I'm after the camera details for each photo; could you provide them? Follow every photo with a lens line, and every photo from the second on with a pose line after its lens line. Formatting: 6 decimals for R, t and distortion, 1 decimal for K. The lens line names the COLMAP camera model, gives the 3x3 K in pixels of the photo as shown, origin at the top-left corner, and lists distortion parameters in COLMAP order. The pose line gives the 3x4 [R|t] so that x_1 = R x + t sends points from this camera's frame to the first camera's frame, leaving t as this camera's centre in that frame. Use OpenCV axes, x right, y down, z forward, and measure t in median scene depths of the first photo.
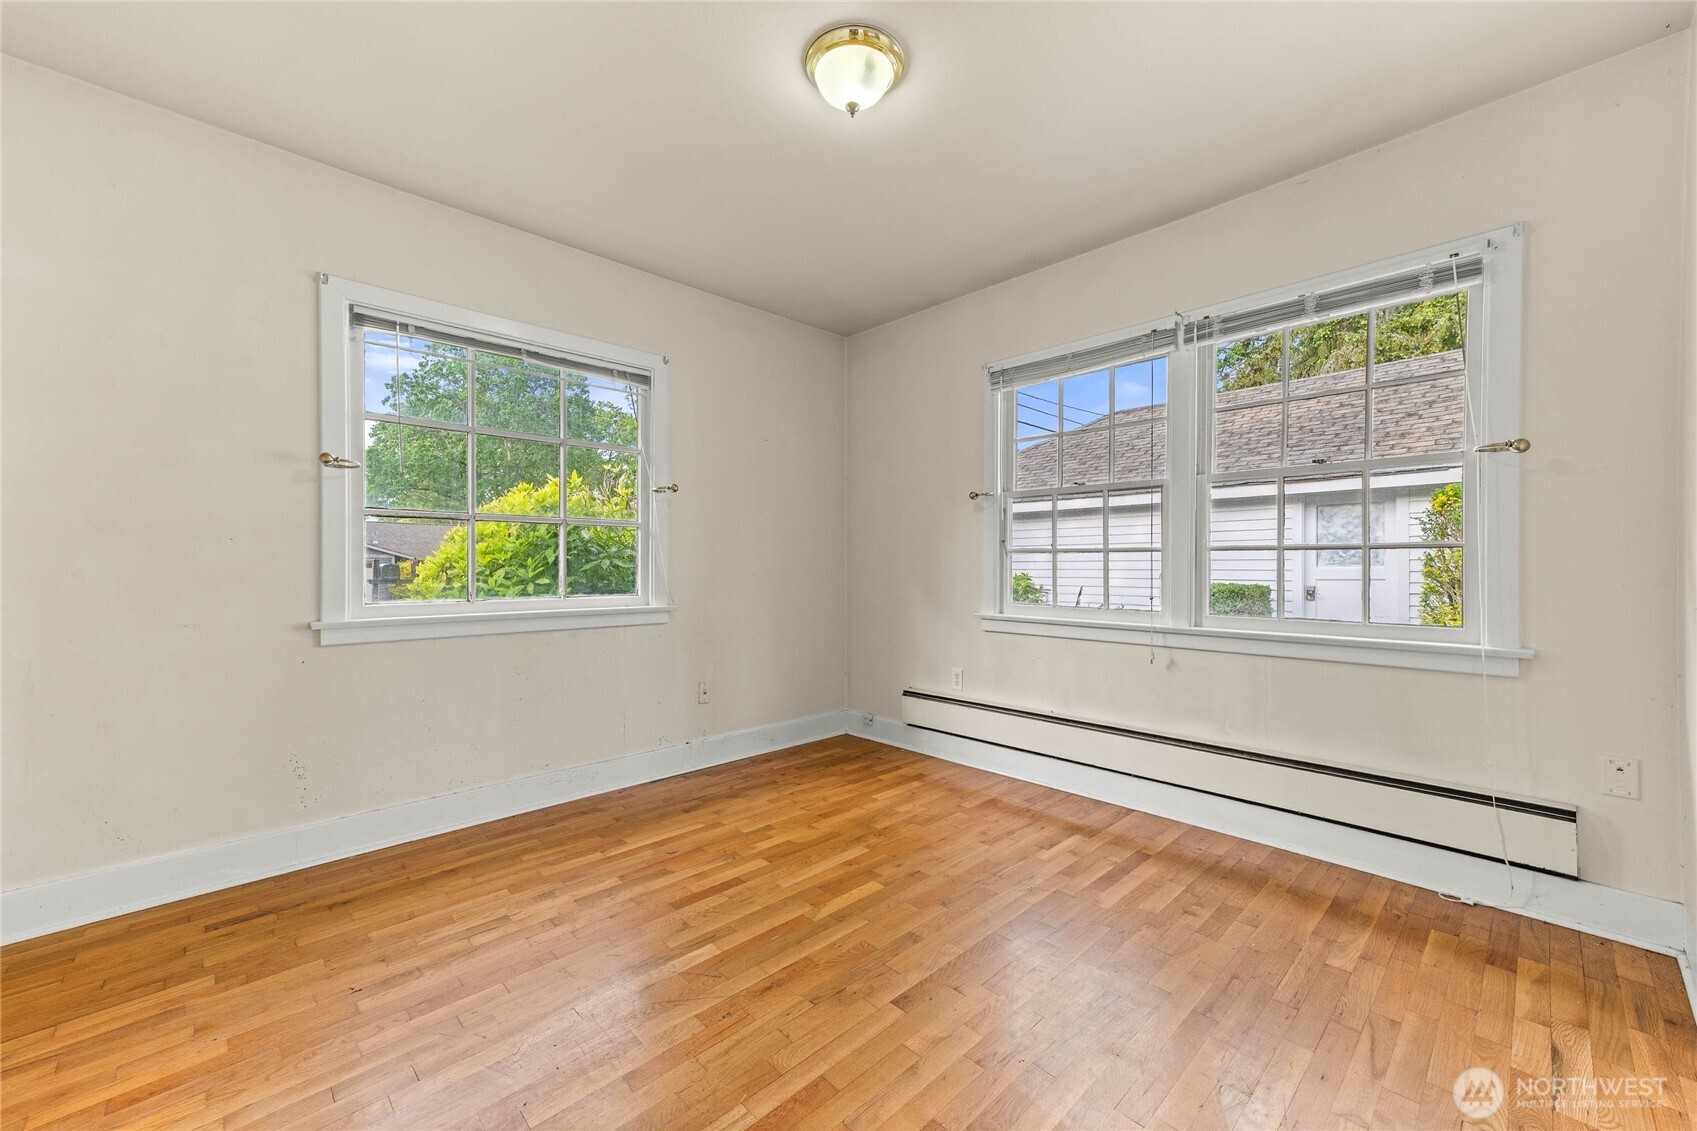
lens RADIAL K [[660.0, 0, 845.0], [0, 660.0, 567.5], [0, 0, 1]] dist [0.020814, -0.000037]
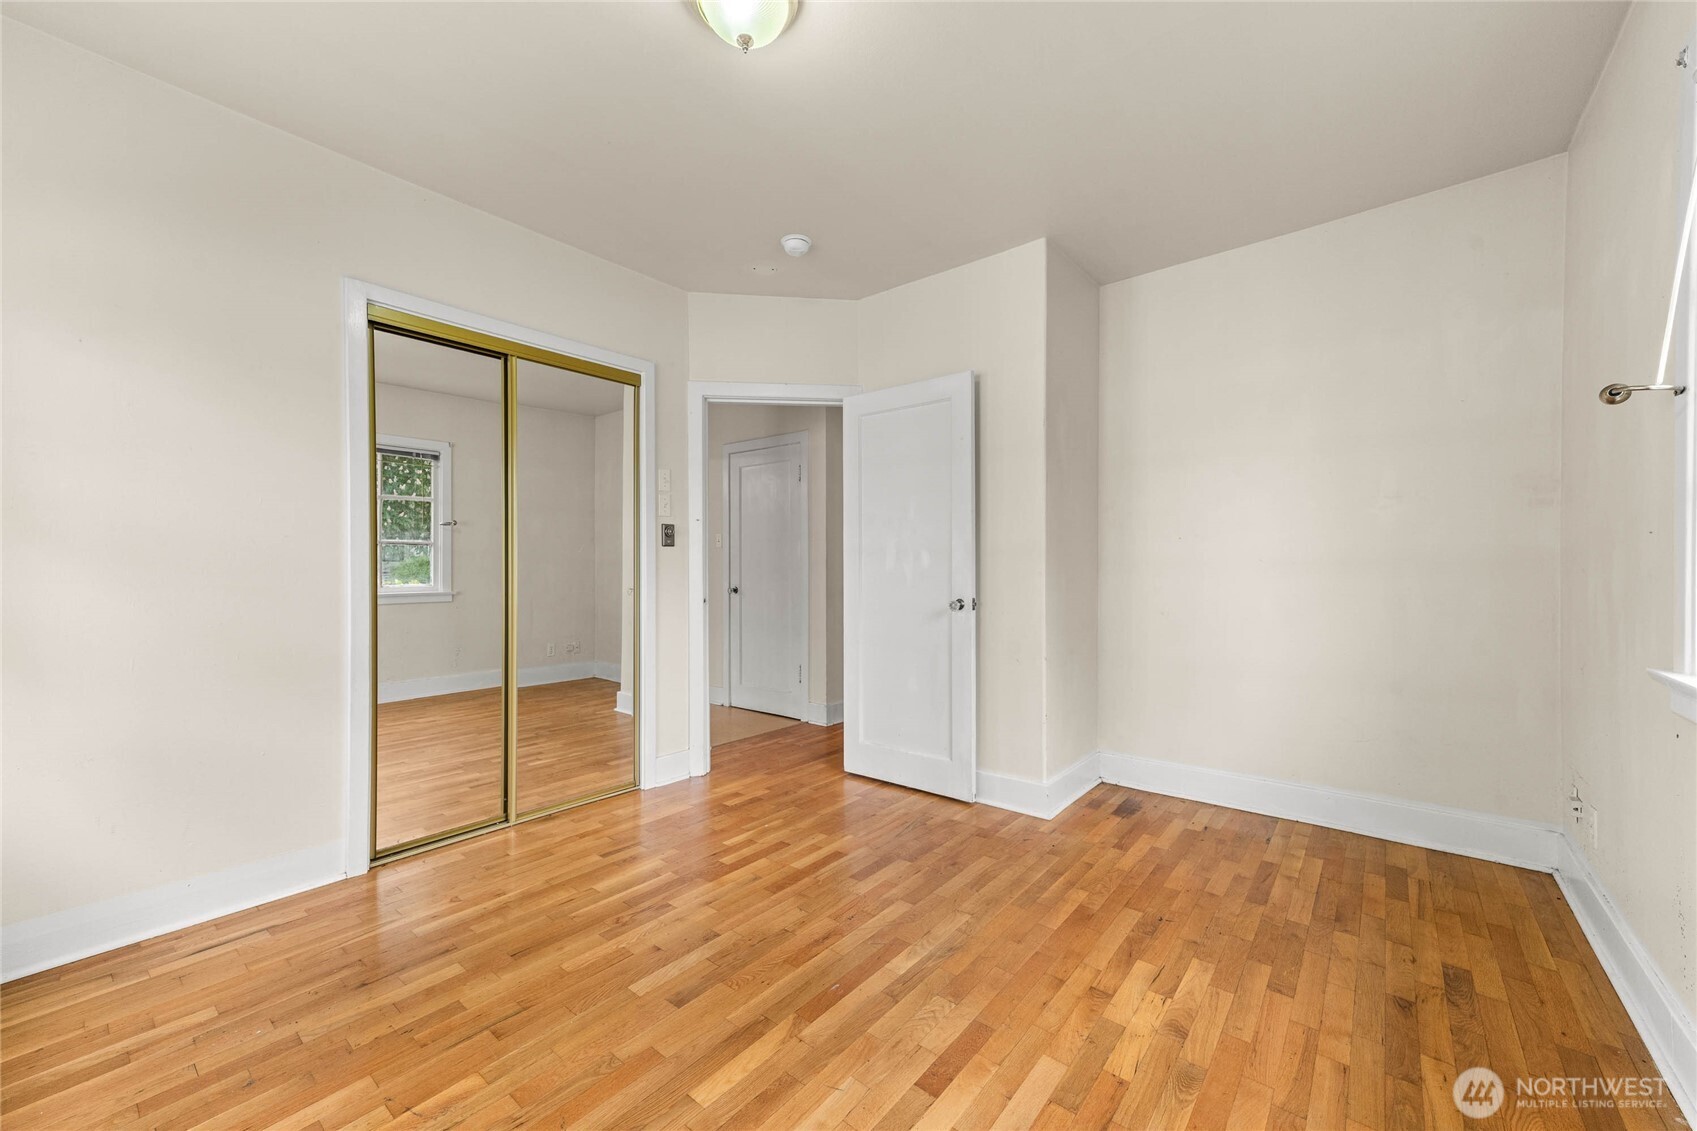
lens RADIAL K [[660.0, 0, 845.0], [0, 660.0, 567.5], [0, 0, 1]] dist [0.020814, -0.000037]
pose [[-0.994674, 0.001176, -0.103067, -0.028259], [0.001874, 0.999976, -0.006671, -0.002745], [0.103056, -0.006829, -0.994652, 1.963877]]
